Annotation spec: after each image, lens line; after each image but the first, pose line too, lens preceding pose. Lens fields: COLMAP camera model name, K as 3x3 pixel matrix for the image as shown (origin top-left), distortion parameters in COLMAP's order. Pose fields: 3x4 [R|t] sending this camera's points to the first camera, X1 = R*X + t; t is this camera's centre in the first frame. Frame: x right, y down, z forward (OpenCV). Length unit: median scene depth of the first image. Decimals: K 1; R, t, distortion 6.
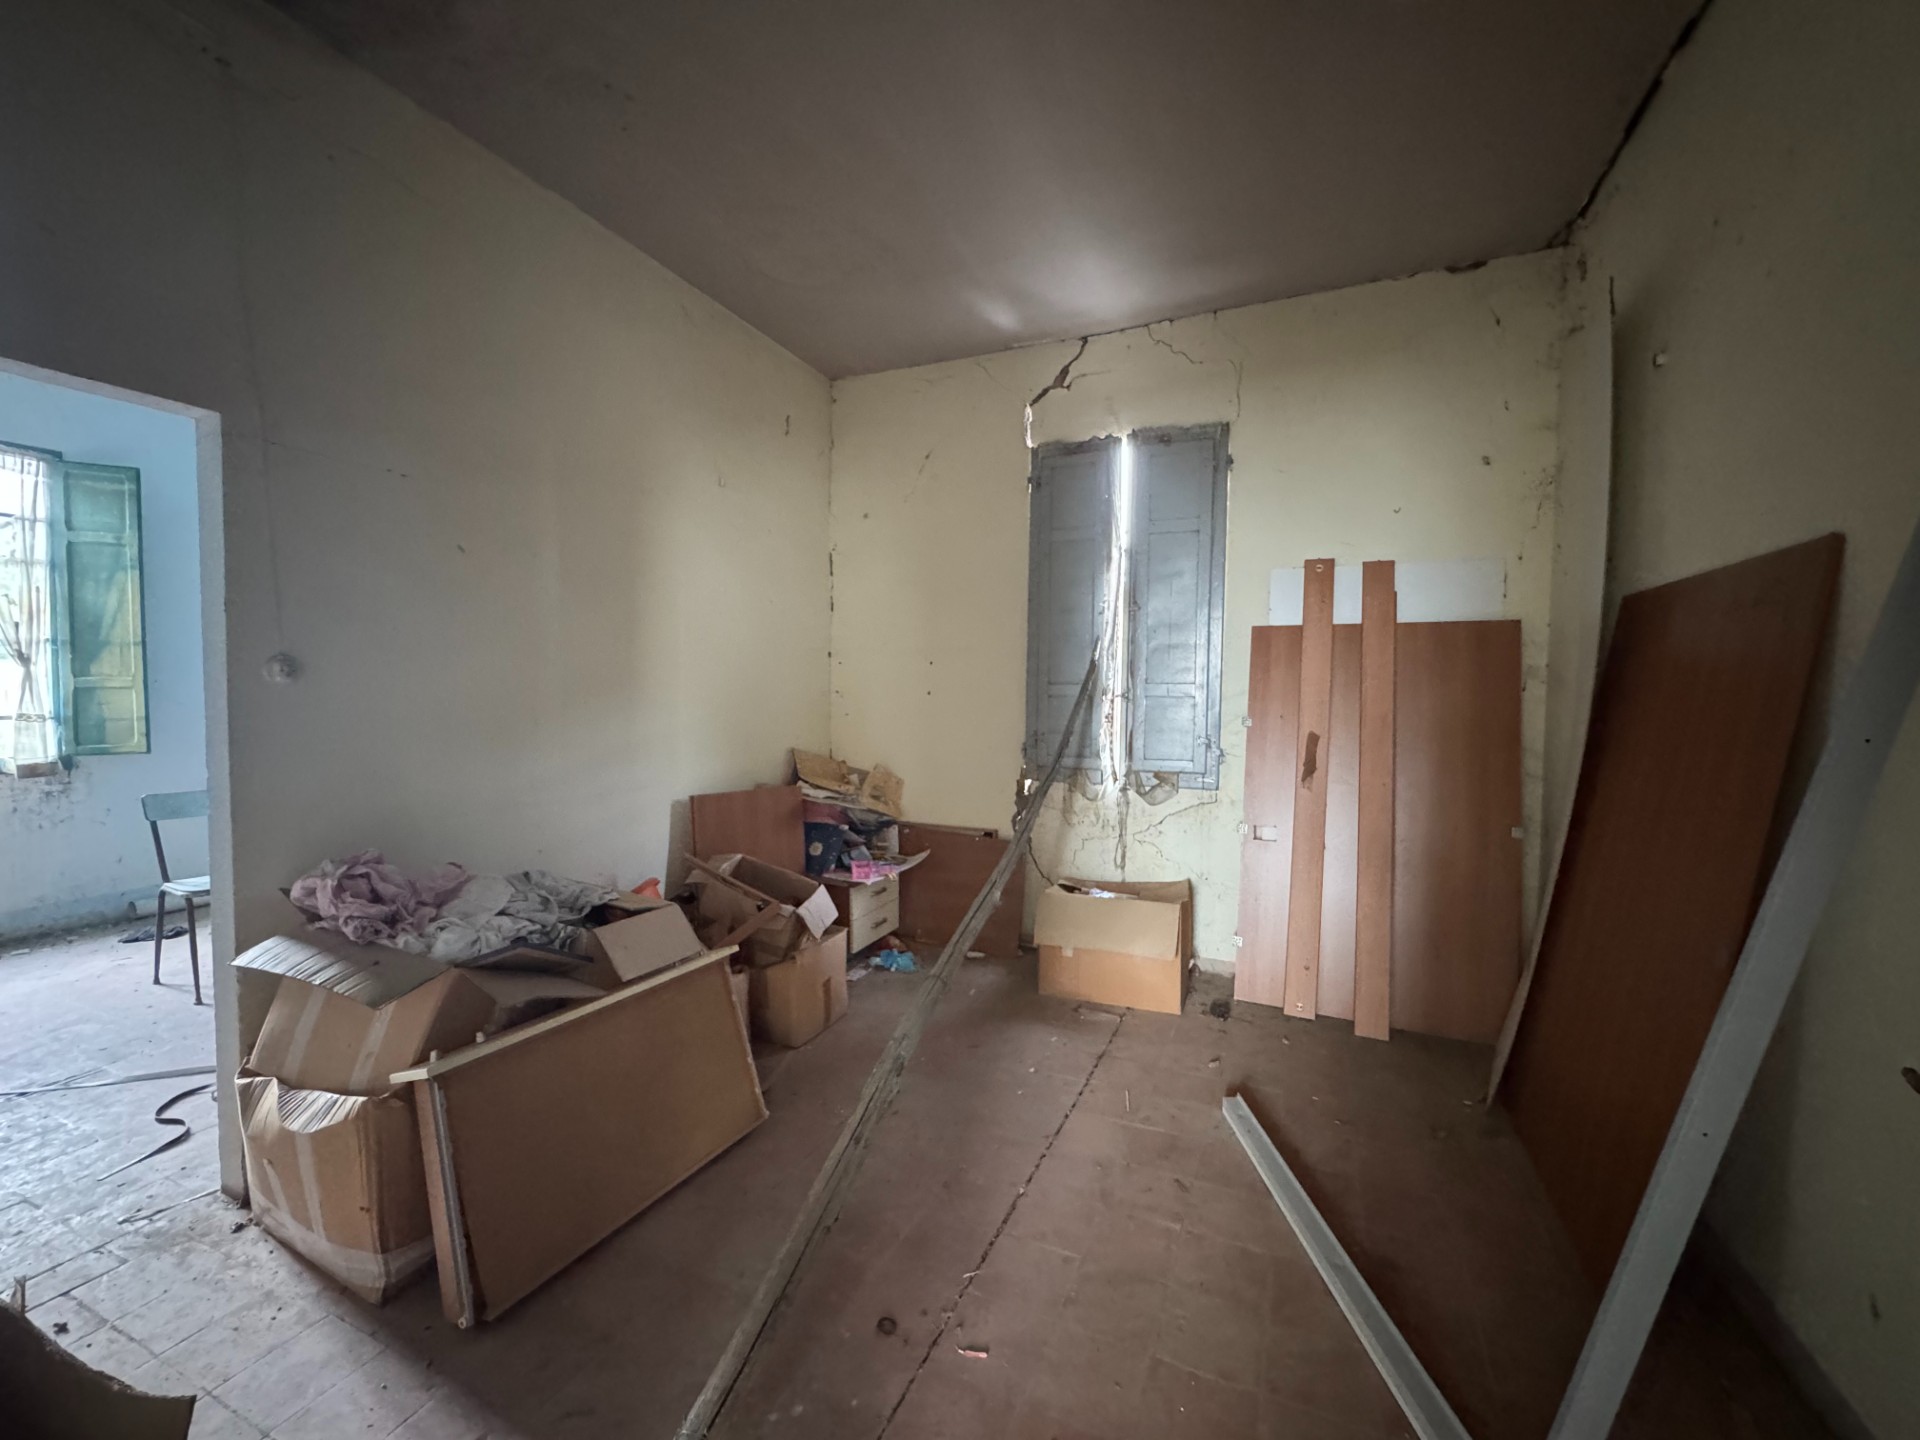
lens RADIAL K [[767.3, 0, 959.1], [0, 767.3, 715.1], [0, 0, 1]] dist [-0.002533, 0.000422]
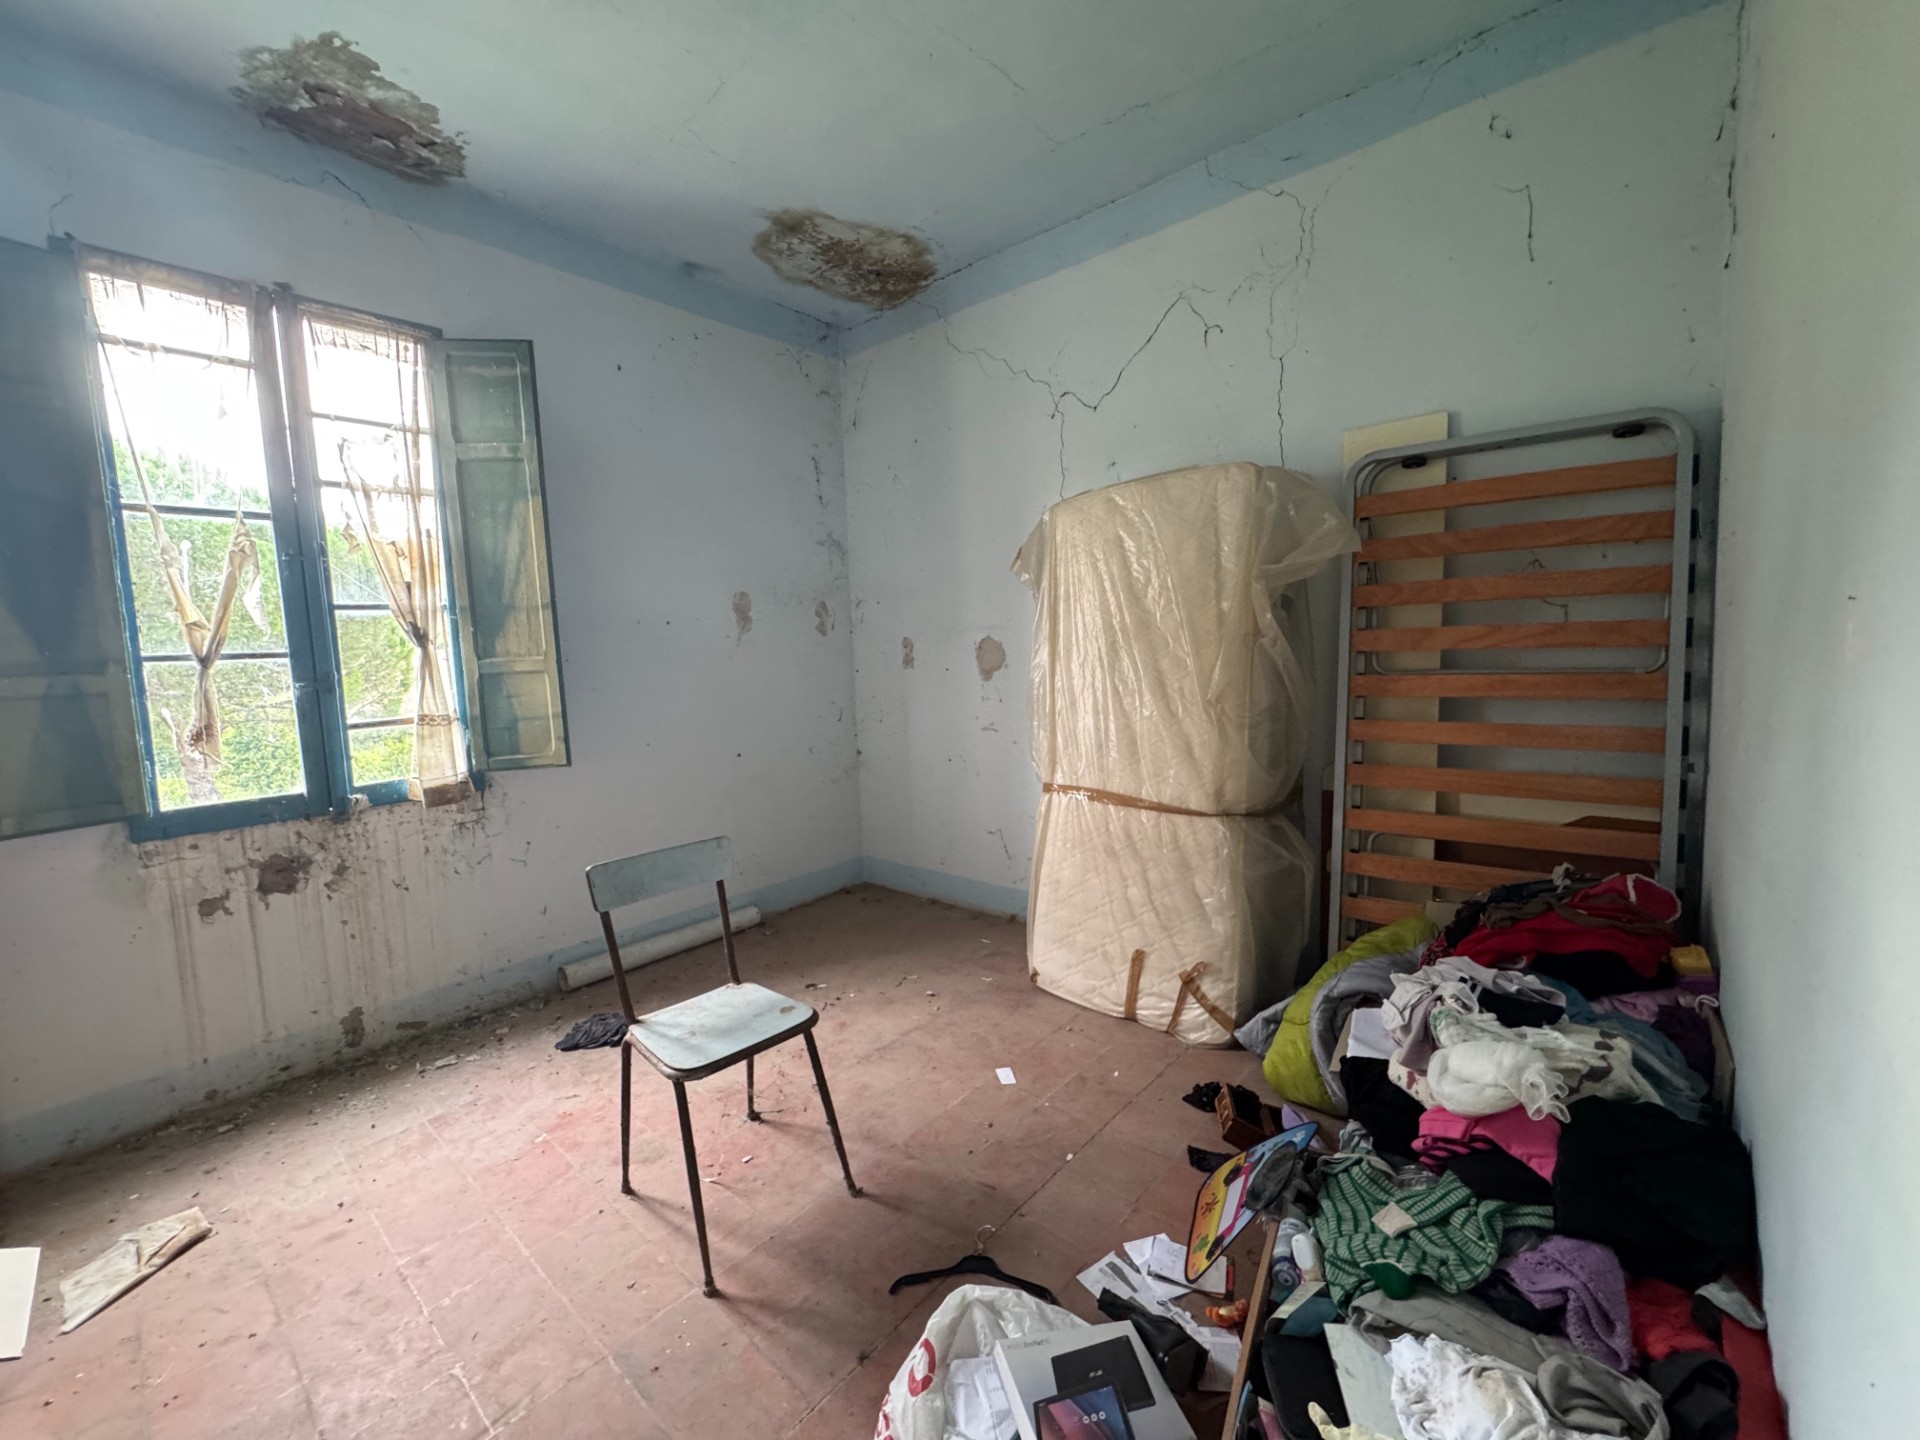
lens RADIAL K [[767.3, 0, 959.0], [0, 767.3, 721.5], [0, 0, 1]] dist [-0.002533, 0.000422]
pose [[0.954392, -0.016147, -0.298118, -0.538504], [0.034546, 0.997802, 0.056550, -0.017706], [0.296550, -0.064270, 0.952852, 0.467505]]
